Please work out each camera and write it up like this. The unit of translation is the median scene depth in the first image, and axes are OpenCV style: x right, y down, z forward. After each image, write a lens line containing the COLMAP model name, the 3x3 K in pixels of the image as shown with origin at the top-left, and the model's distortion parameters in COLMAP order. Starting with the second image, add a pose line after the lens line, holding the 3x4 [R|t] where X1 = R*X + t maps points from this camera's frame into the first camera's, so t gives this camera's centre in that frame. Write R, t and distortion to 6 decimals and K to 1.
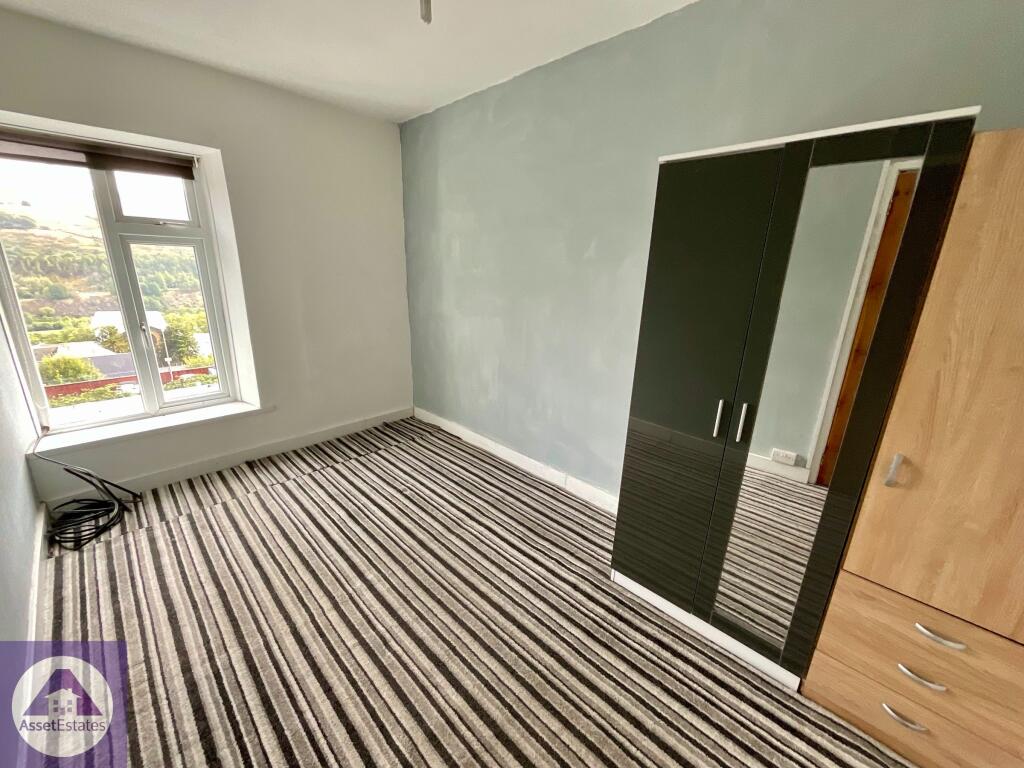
lens RADIAL K [[410.9, 0, 513.4], [0, 410.9, 389.9], [0, 0, 1]] dist [-0.002412, -0.000925]
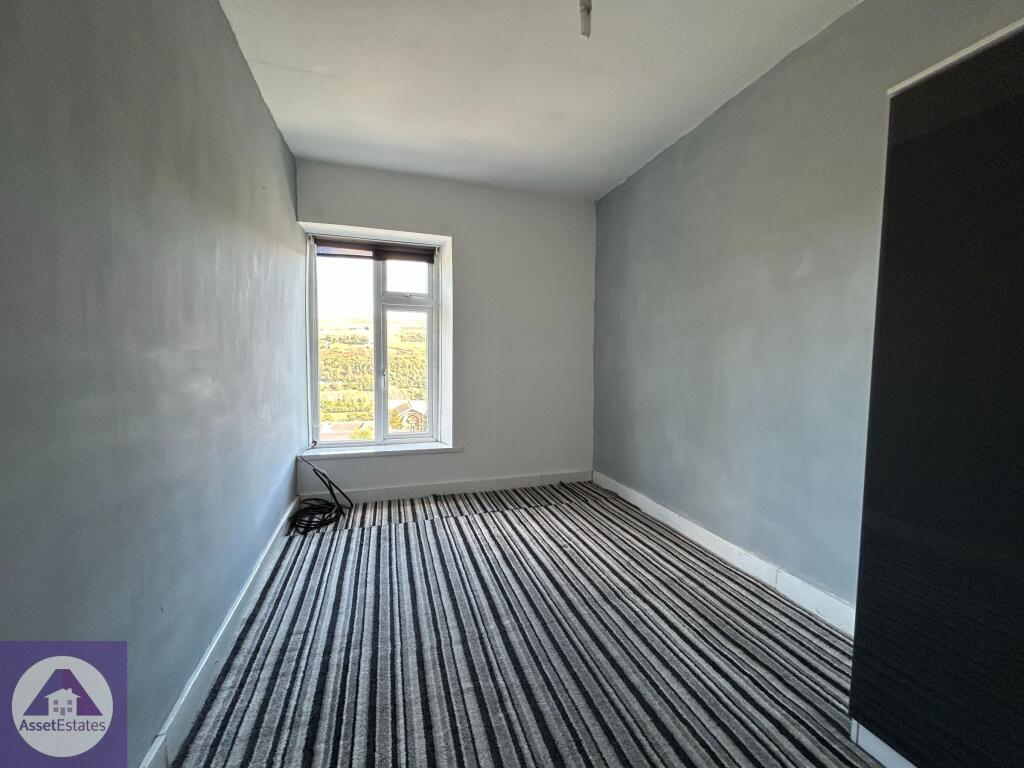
lens RADIAL K [[409.3, 0, 511.6], [0, 409.3, 384.9], [0, 0, 1]] dist [-0.006185, 0.001820]
pose [[0.880023, 0.007033, -0.474879, 0.071758], [-0.121147, 0.970137, -0.210137, 0.130944], [0.459220, 0.242455, 0.854595, 0.116828]]
